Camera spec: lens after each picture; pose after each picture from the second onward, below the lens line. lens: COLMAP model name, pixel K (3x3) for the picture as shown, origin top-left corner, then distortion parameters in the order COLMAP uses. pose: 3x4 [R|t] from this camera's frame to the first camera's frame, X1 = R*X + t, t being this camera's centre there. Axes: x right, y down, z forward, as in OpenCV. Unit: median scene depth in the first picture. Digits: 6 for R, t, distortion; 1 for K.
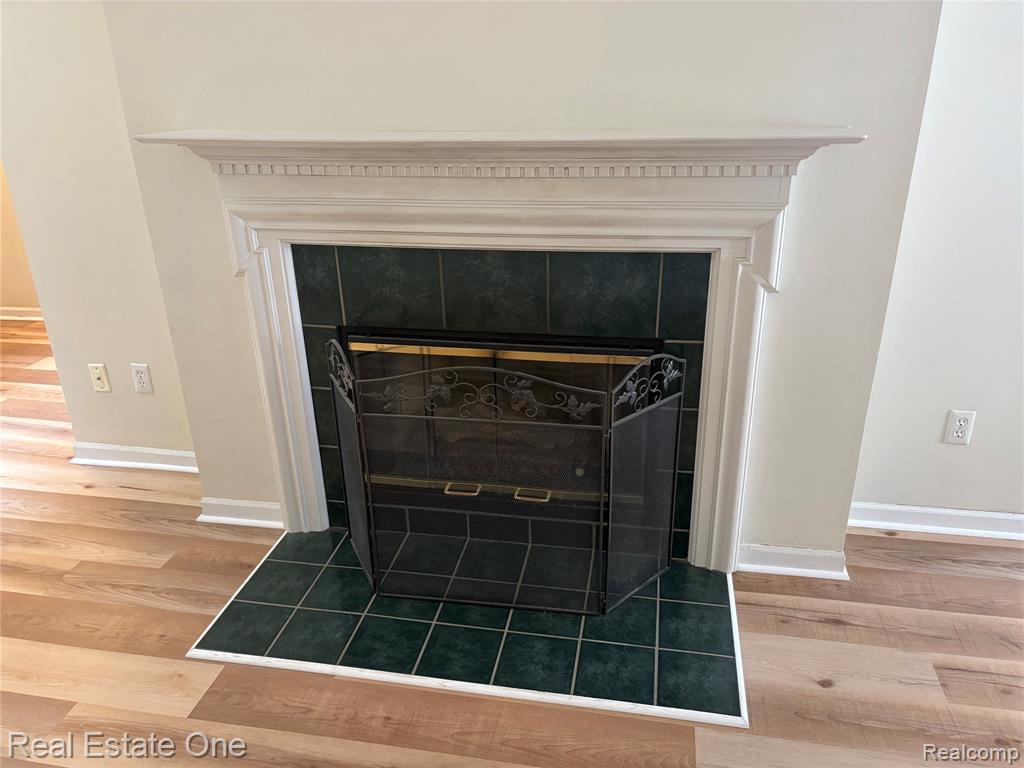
lens RADIAL K [[781.3, 0, 511.6], [0, 781.3, 384.0], [0, 0, 1]] dist [0.022258, 0.001331]
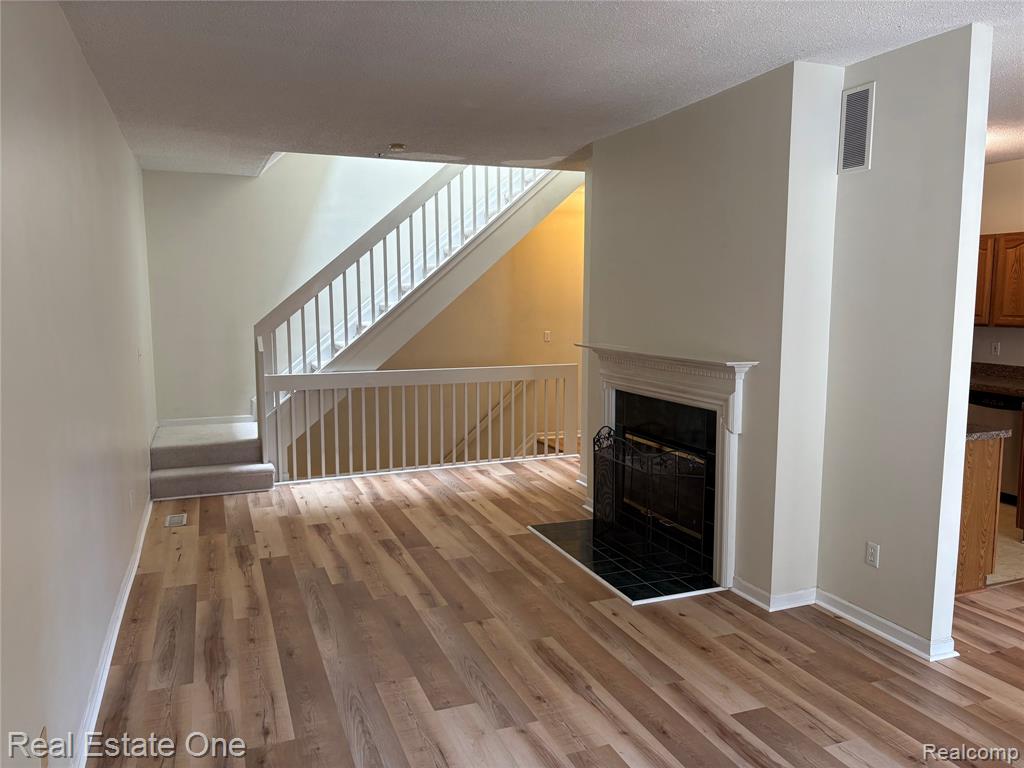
lens RADIAL K [[781.3, 0, 512.7], [0, 781.3, 385.0], [0, 0, 1]] dist [0.022258, 0.001331]
pose [[0.528781, 0.117644, -0.840566, 1.616499], [-0.338526, 0.937398, -0.081763, 0.119704], [0.778326, 0.327788, 0.535503, -0.569773]]
